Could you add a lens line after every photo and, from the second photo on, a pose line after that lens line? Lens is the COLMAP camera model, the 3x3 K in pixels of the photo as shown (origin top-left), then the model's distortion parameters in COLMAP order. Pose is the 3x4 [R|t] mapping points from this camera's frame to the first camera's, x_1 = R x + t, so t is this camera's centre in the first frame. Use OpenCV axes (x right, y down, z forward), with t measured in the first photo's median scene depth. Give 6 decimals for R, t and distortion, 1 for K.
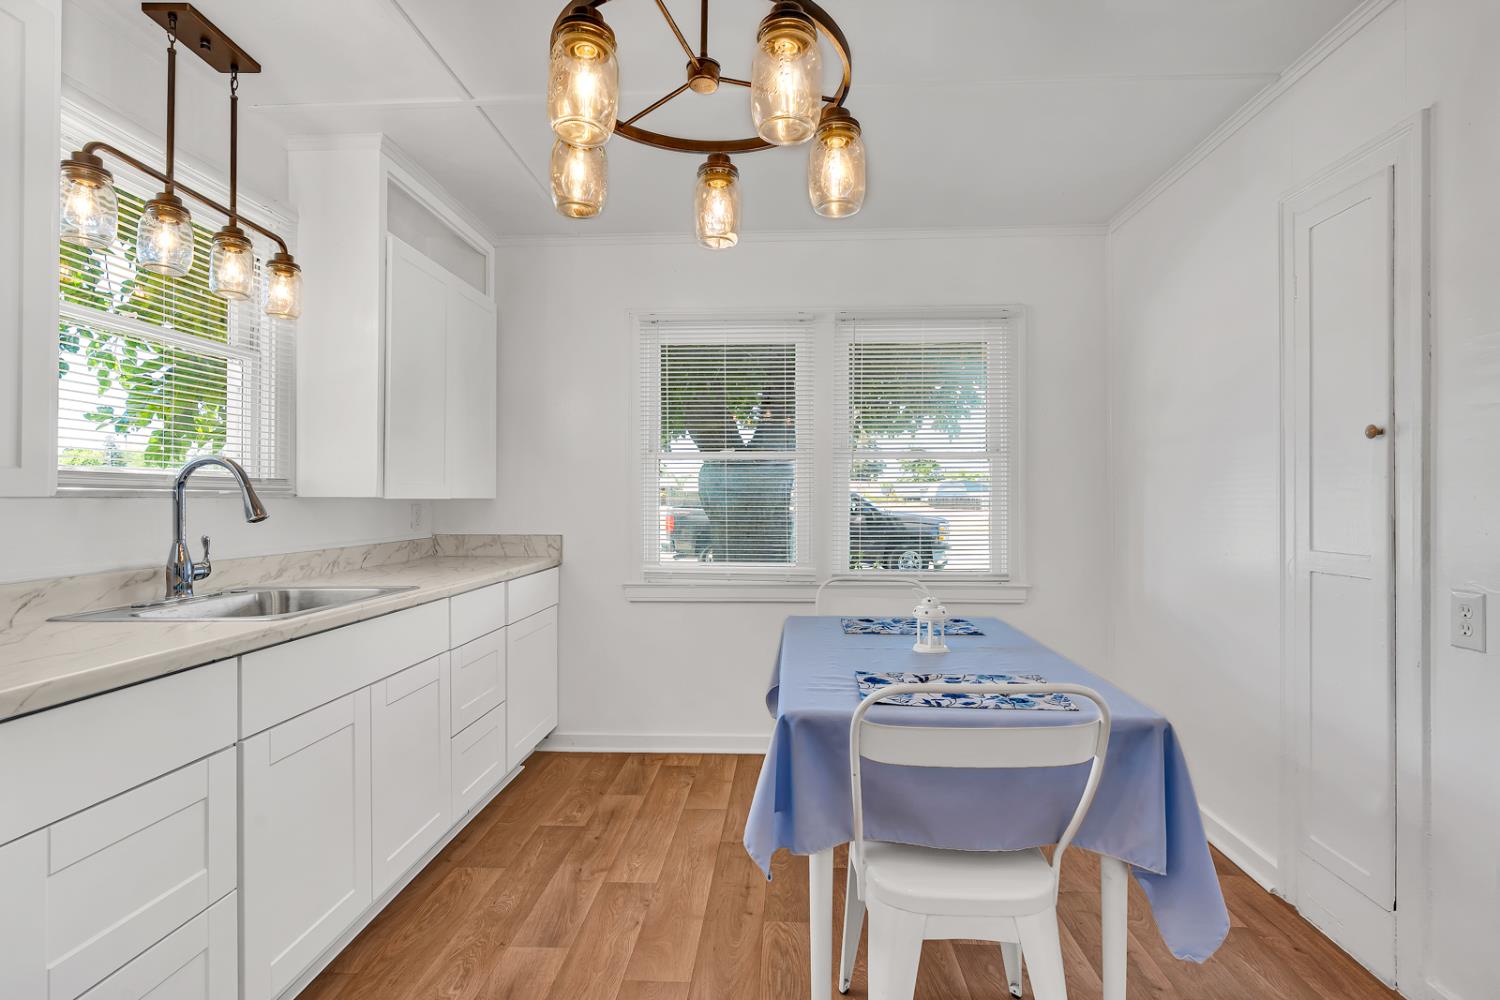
lens RADIAL K [[731.5, 0, 750.0], [0, 731.5, 500.0], [0, 0, 1]] dist [-0.001795, 0.000288]
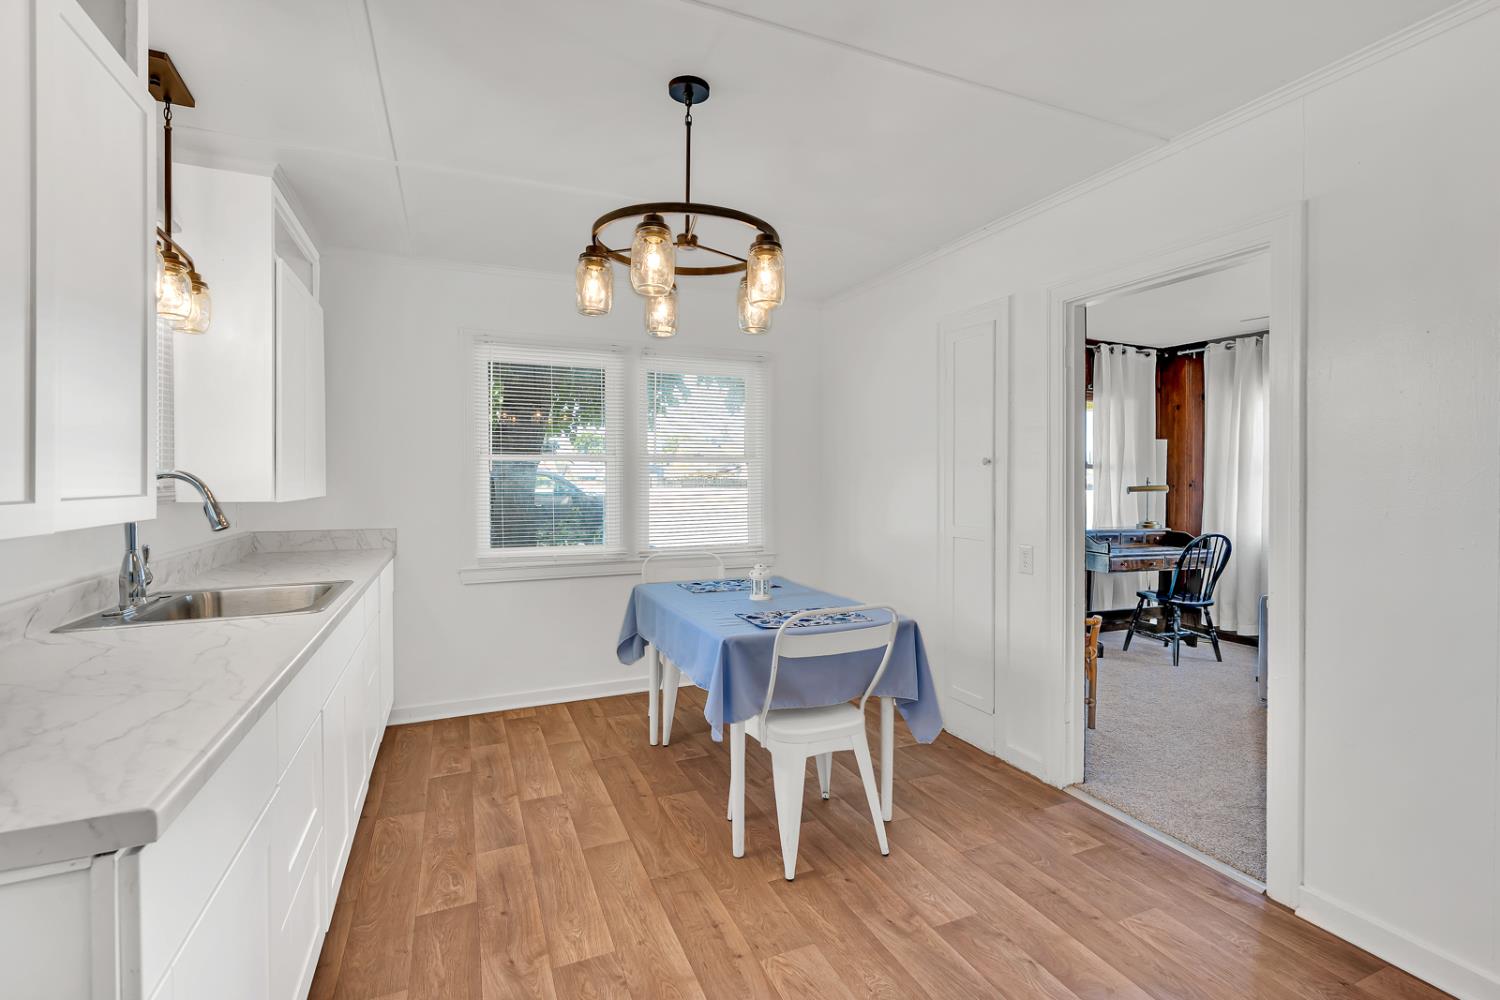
lens RADIAL K [[686.9, 0, 750.3], [0, 686.9, 491.8], [0, 0, 1]] dist [-0.000681, 0.000134]
pose [[0.897231, -0.010697, 0.441431, -0.384121], [0.002260, 0.999805, 0.019636, -0.042768], [-0.441555, -0.016620, 0.897080, -0.257421]]
